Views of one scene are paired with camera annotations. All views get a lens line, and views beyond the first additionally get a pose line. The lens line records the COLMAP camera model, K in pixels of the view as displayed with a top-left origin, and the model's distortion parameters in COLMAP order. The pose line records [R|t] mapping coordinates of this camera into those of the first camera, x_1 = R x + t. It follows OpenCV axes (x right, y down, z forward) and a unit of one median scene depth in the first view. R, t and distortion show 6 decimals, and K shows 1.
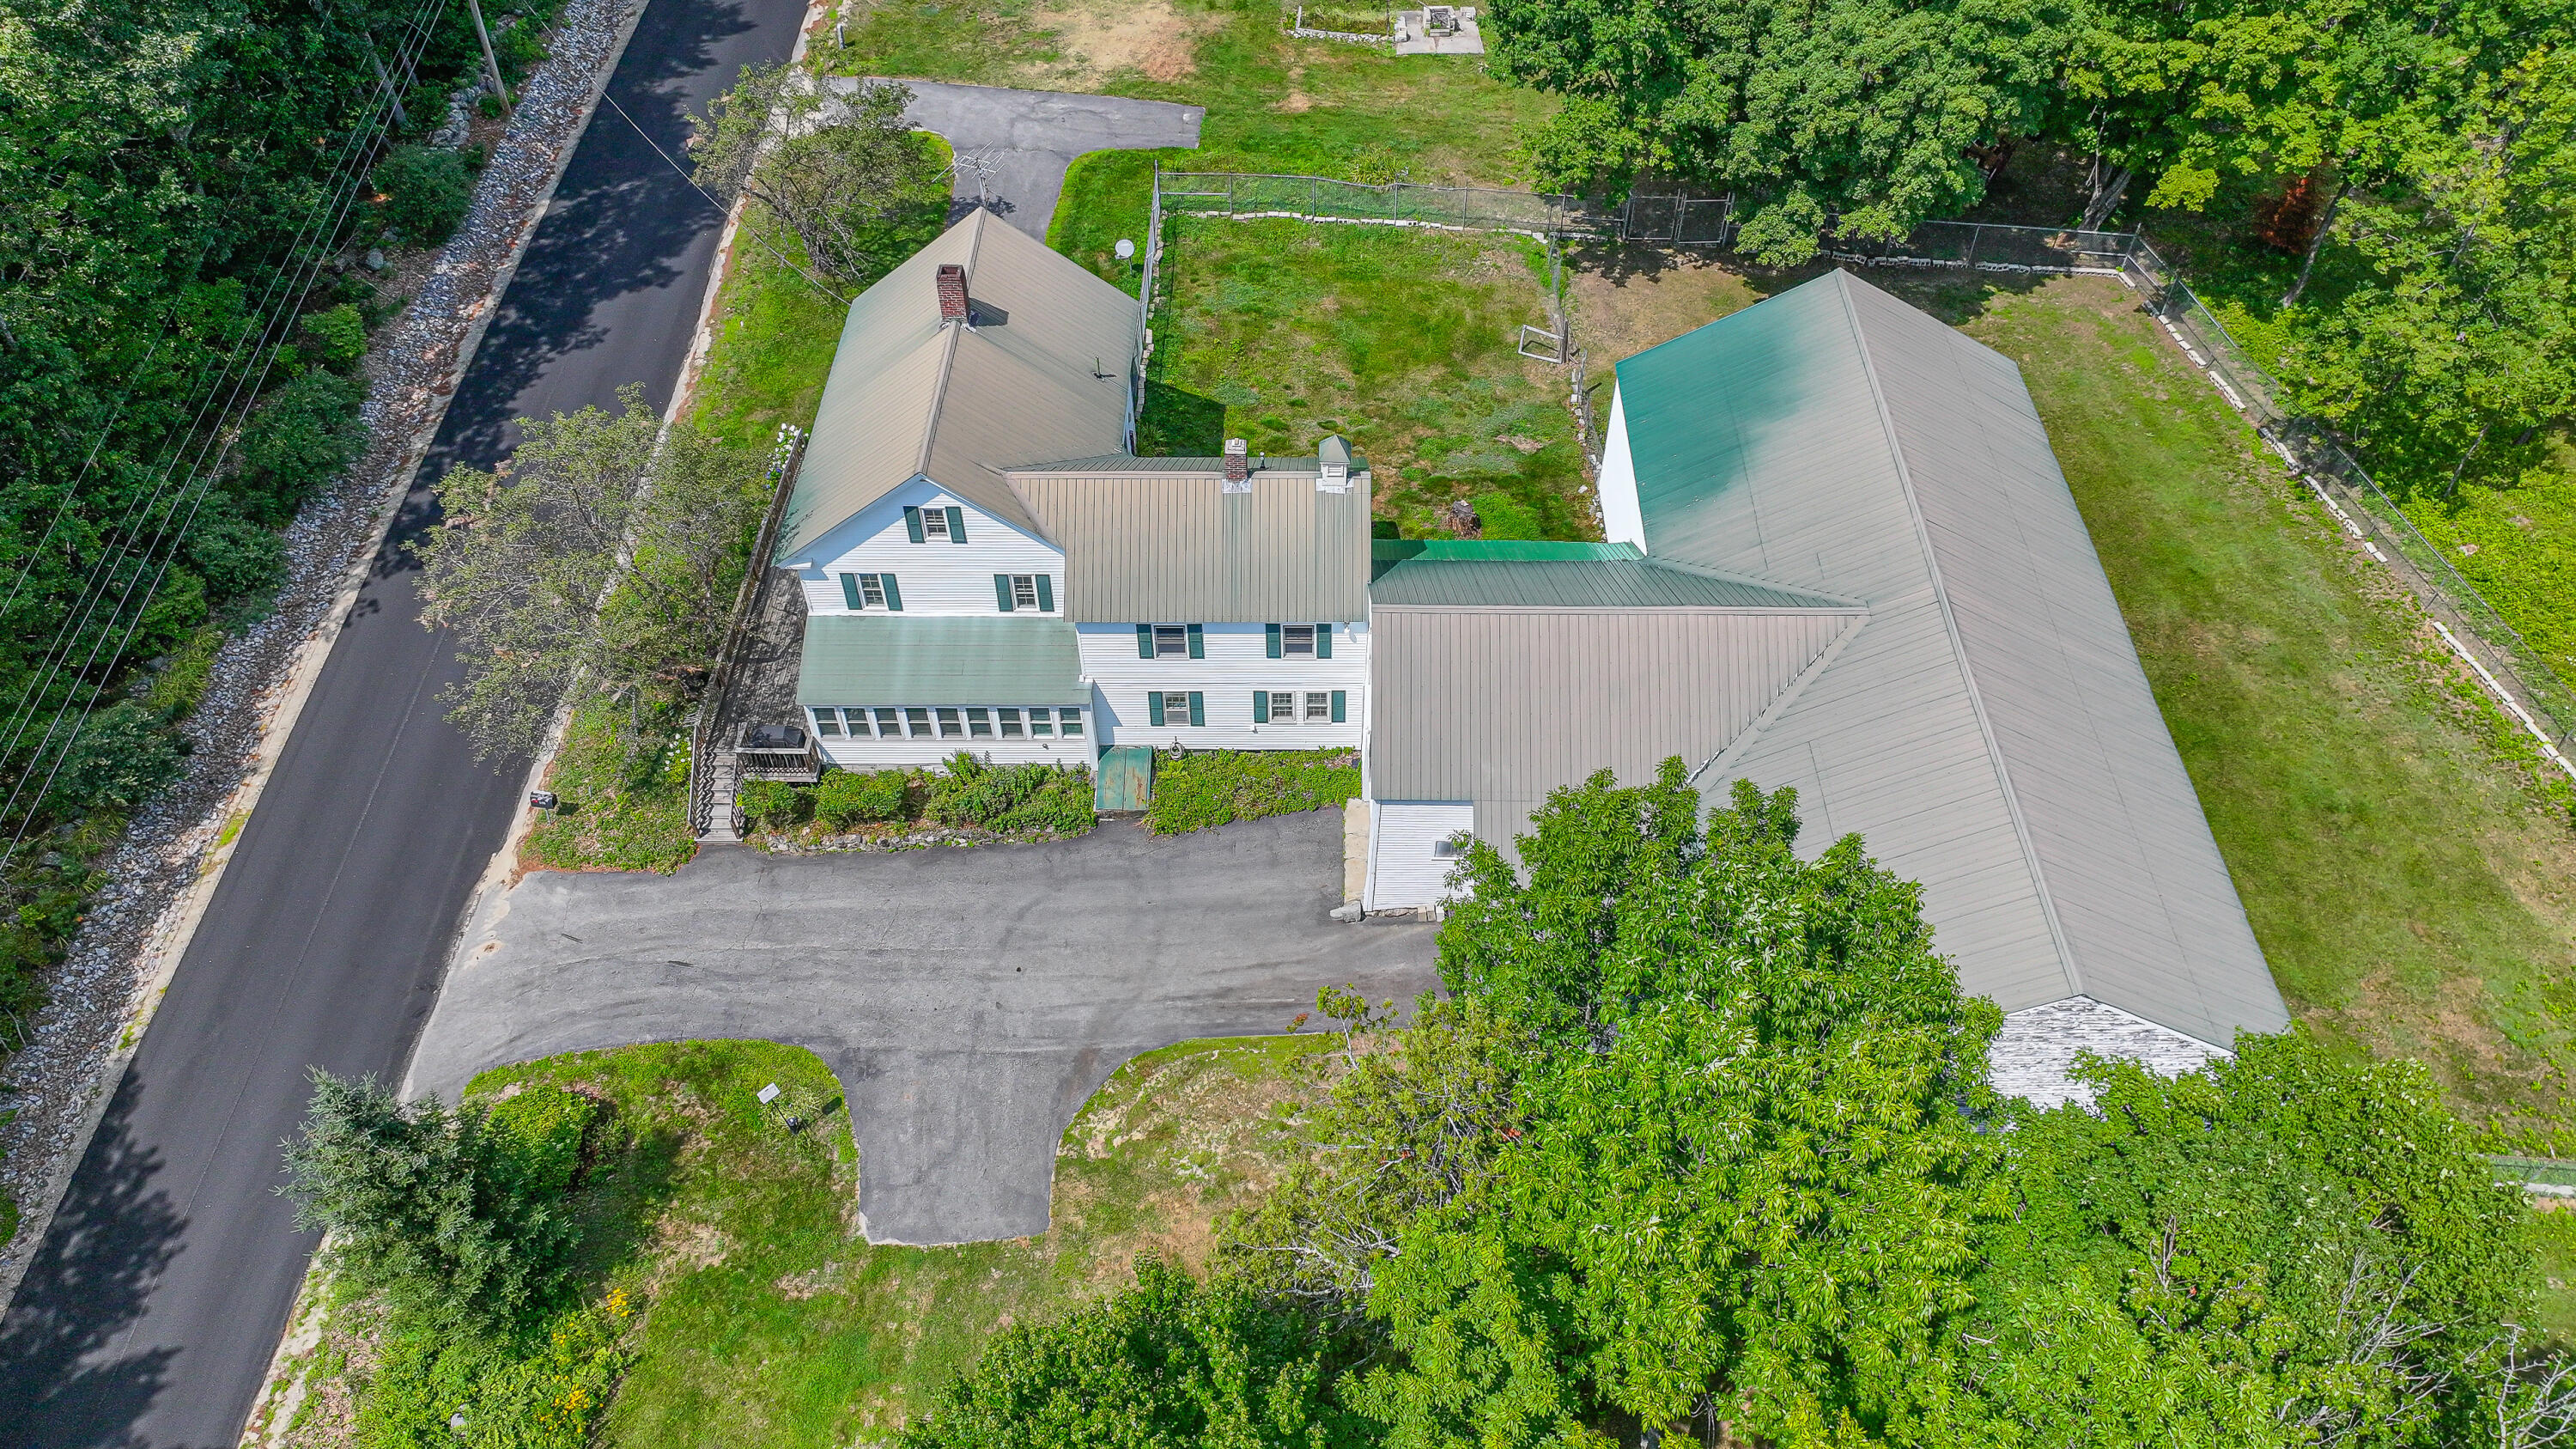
lens RADIAL K [[1822.6, 0, 1294.2], [0, 1822.6, 708.2], [0, 0, 1]] dist [0.000235, 0.012019]
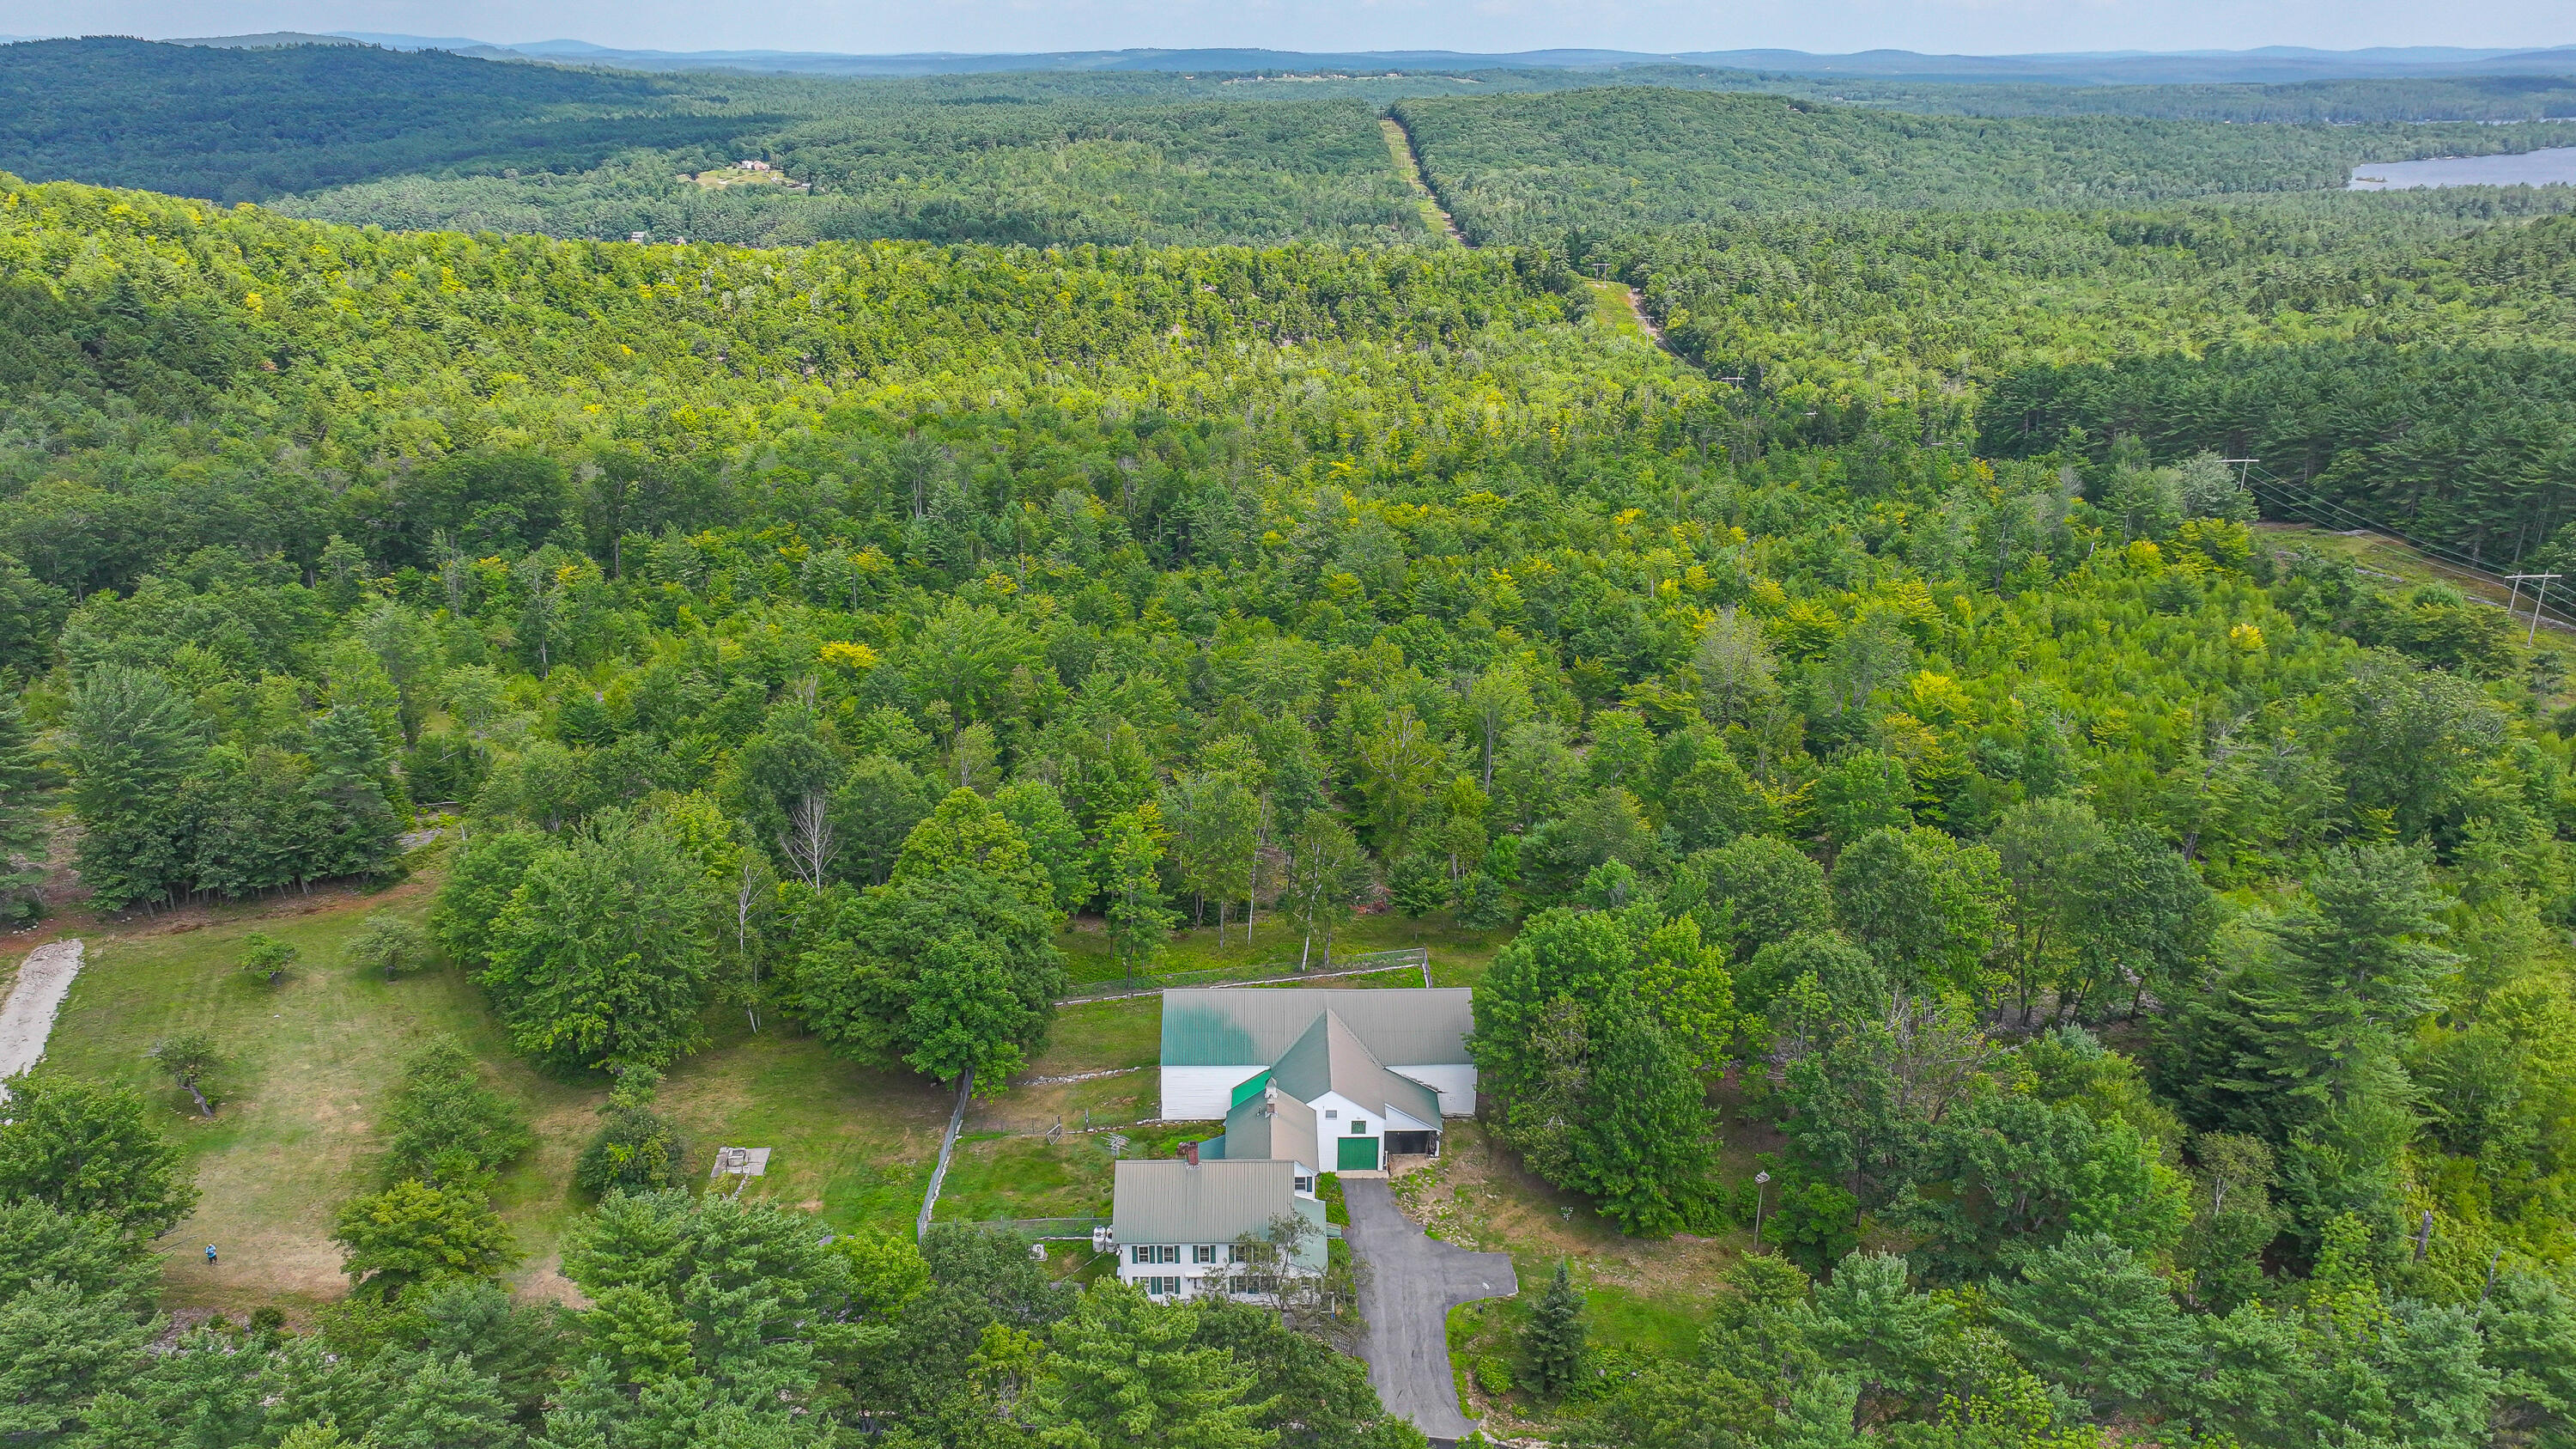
lens RADIAL K [[1793.6, 0, 1289.3], [0, 1793.6, 717.9], [0, 0, 1]] dist [0.000607, 0.004511]
pose [[-0.025378, -0.338383, 0.940666, -2.192201], [0.737958, 0.628424, 0.245970, -1.058959], [-0.674369, 0.700414, 0.233764, -0.060946]]
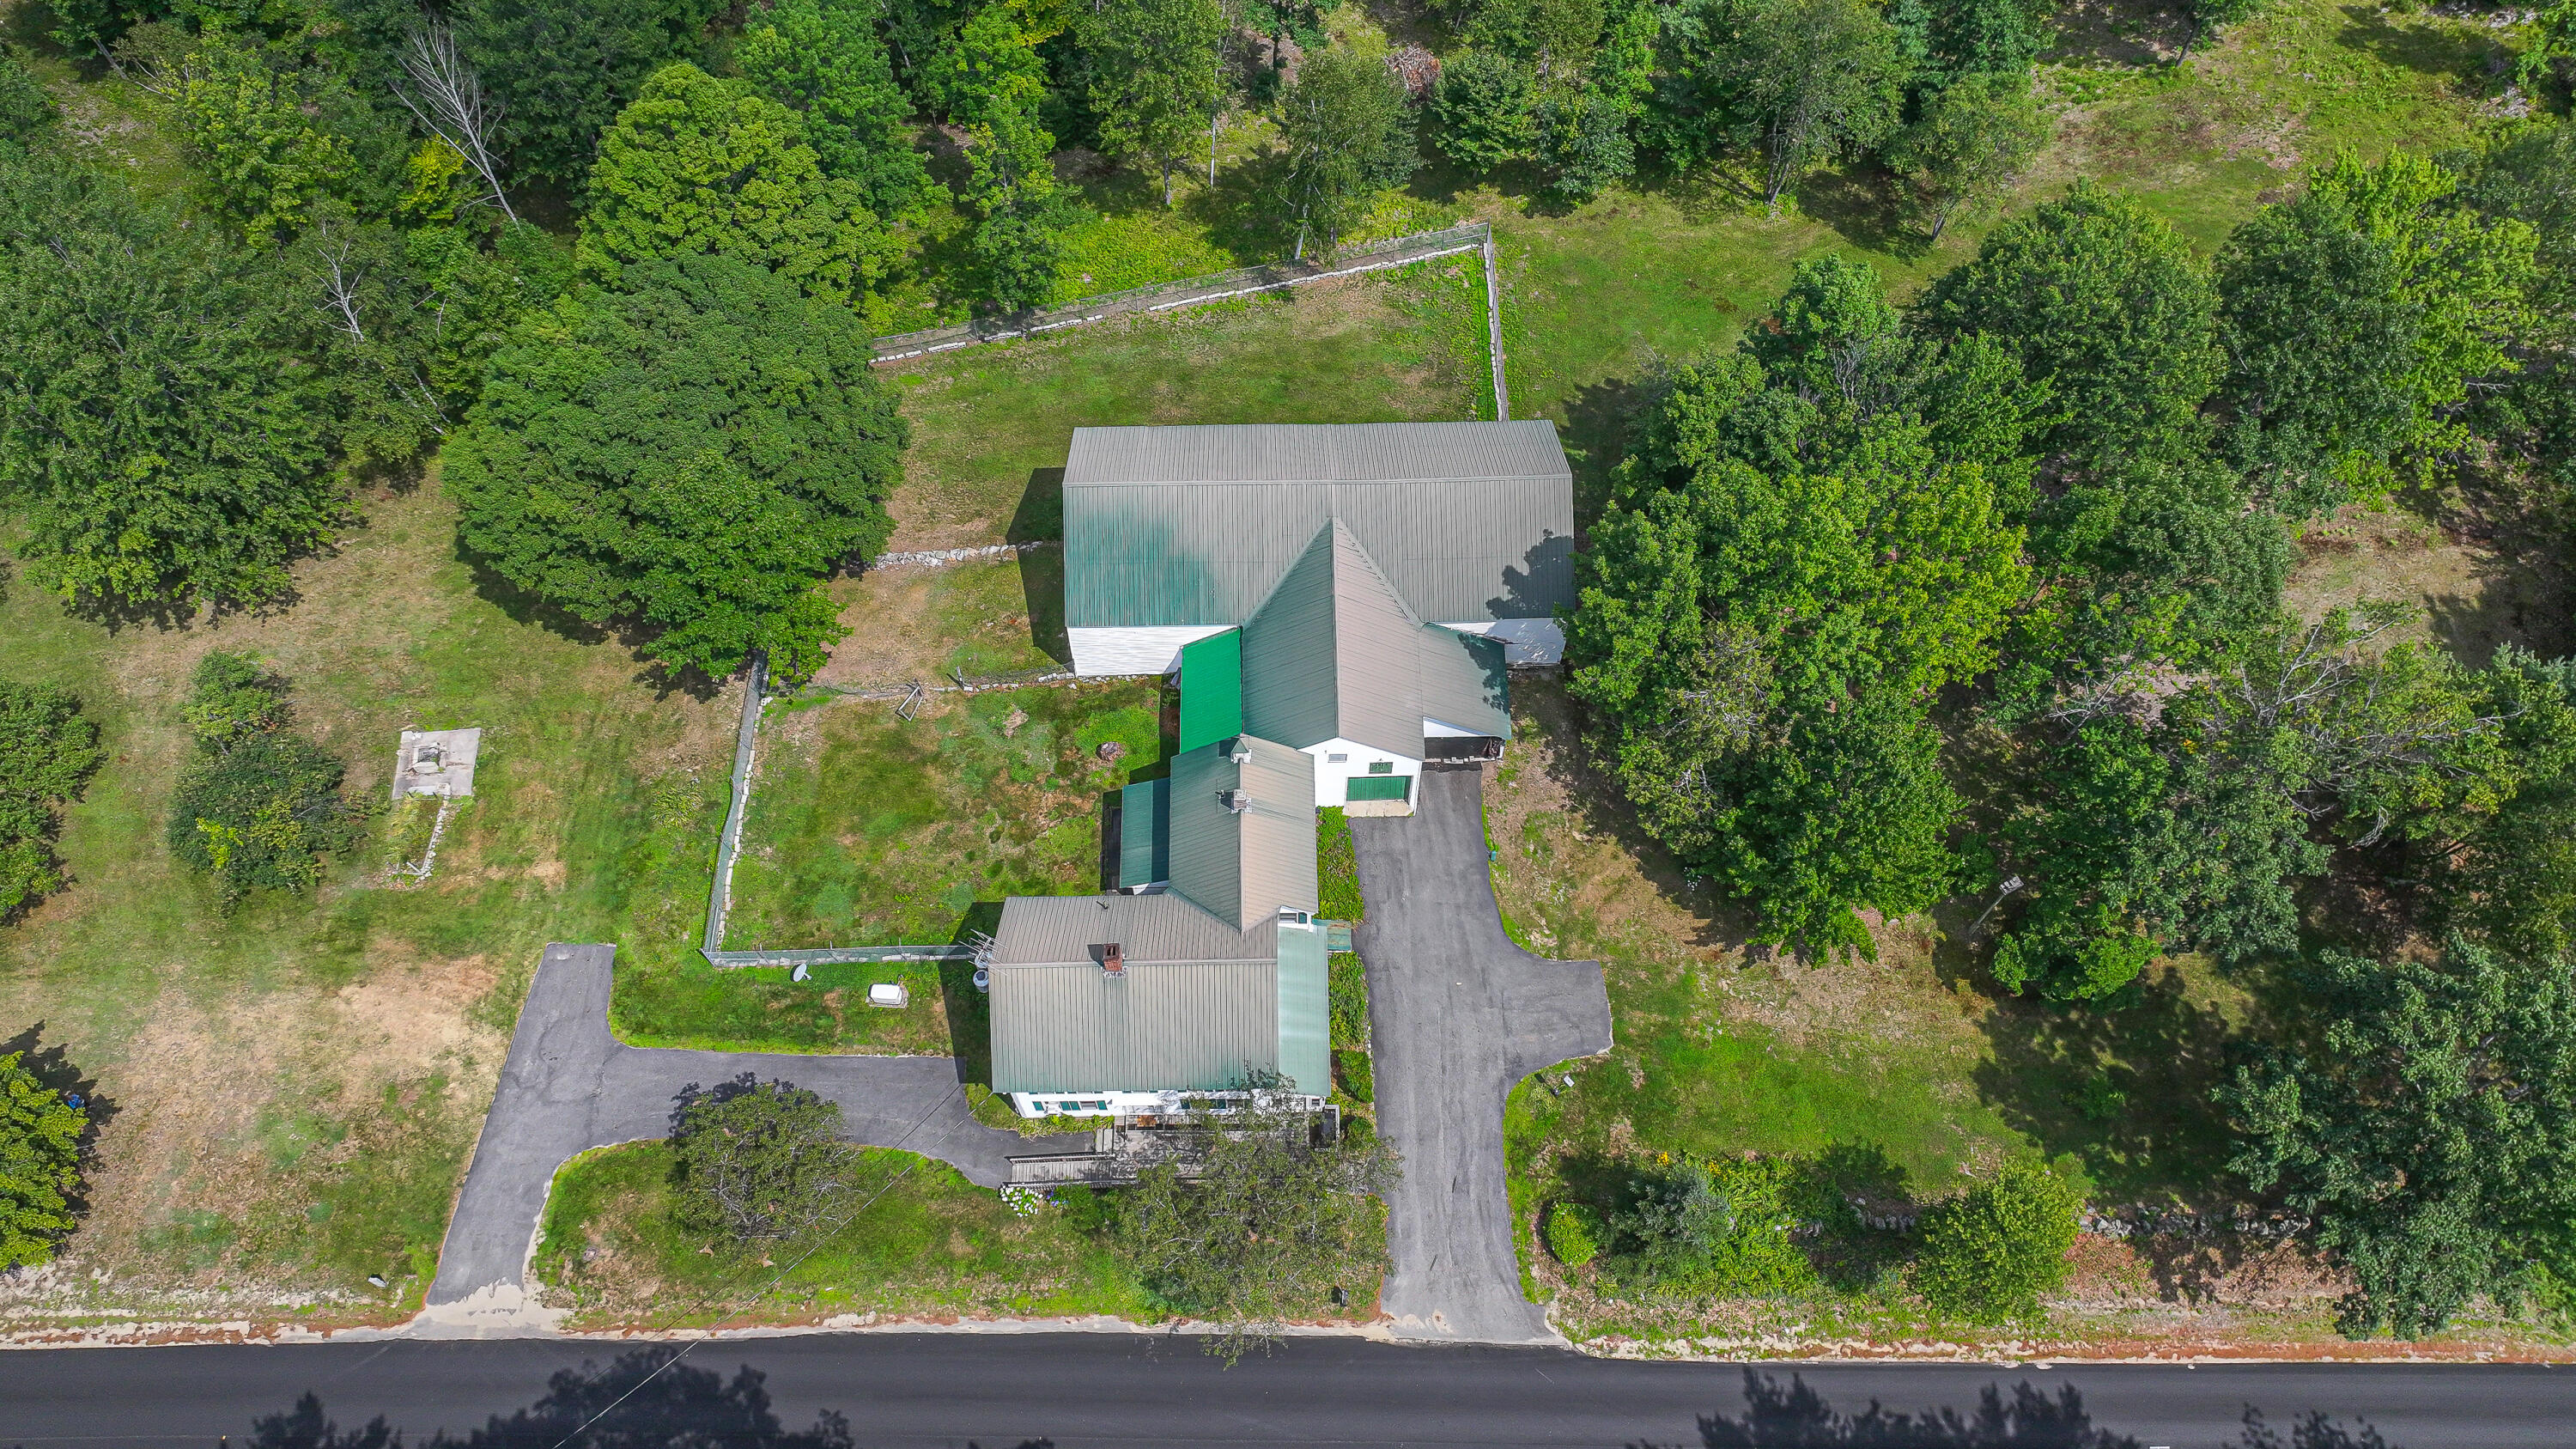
lens RADIAL K [[1822.6, 0, 1294.2], [0, 1822.6, 708.2], [0, 0, 1]] dist [0.000235, 0.012019]
pose [[-0.030849, -0.870812, 0.490647, -0.728323], [0.738620, 0.310864, 0.598167, -1.048777], [-0.673416, 0.380855, 0.633610, -0.131743]]
